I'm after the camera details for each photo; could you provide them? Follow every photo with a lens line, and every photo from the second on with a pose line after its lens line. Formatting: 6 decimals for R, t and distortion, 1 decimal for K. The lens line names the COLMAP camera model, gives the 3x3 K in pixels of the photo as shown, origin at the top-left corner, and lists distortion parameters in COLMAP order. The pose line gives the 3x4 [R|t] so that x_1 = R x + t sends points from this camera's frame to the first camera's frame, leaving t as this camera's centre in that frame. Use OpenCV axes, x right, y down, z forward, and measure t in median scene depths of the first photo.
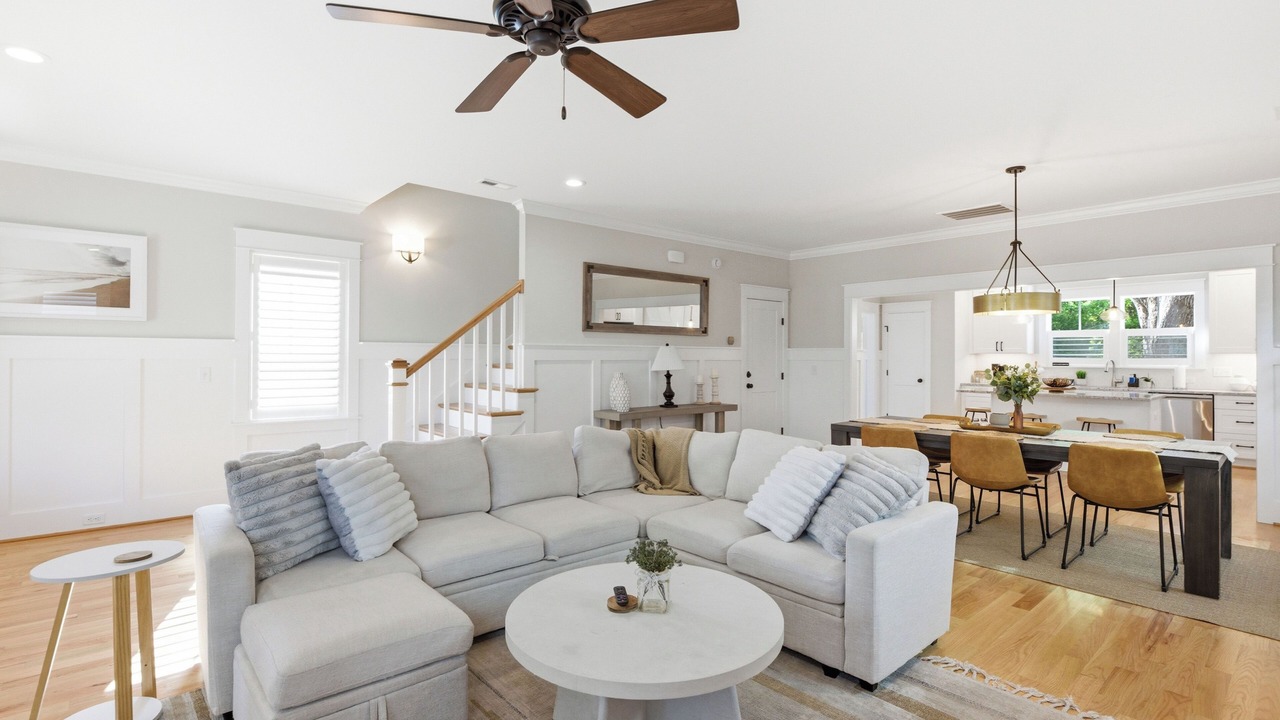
lens RADIAL K [[594.3, 0, 640.0], [0, 594.3, 360.0], [0, 0, 1]] dist [-0.001733, -0.000221]
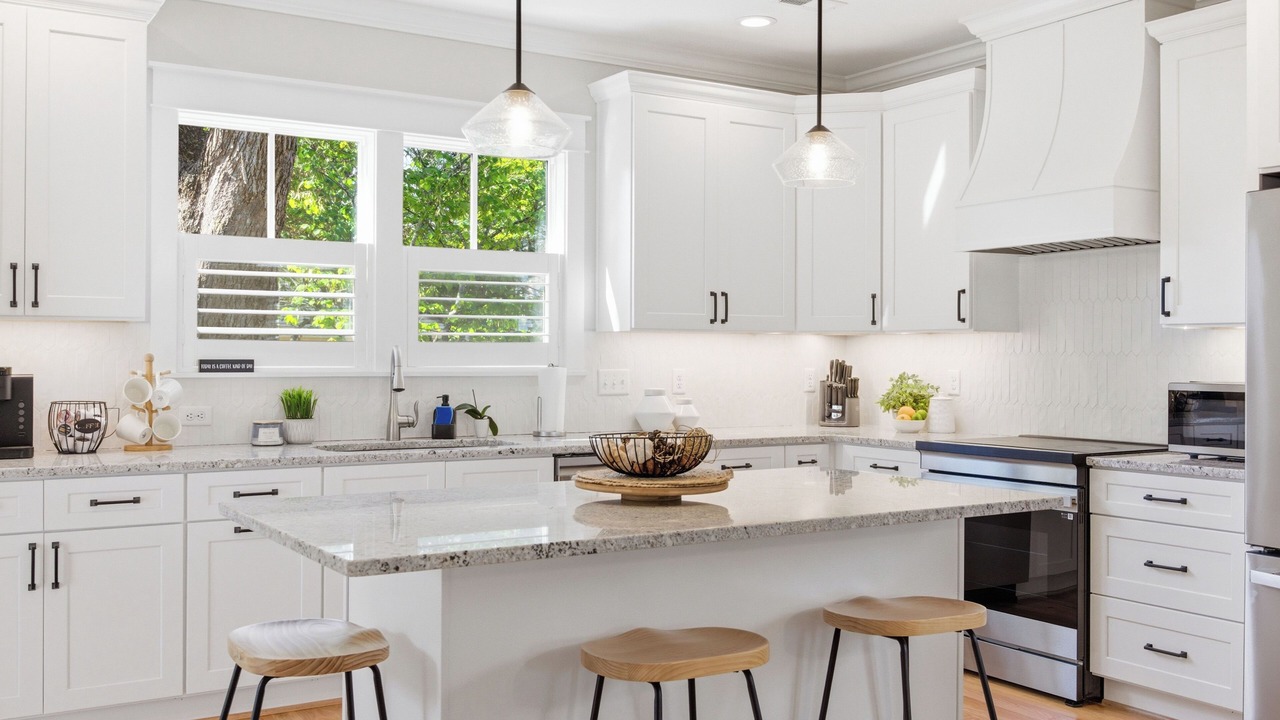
lens RADIAL K [[1187.9, 0, 640.4], [0, 1187.9, 344.2], [0, 0, 1]] dist [0.003592, -0.008342]
pose [[0.153812, 0.005647, 0.988084, 0.306918], [0.001038, 0.999982, -0.005877, 0.001506], [-0.988100, 0.001930, 0.153804, 1.007040]]
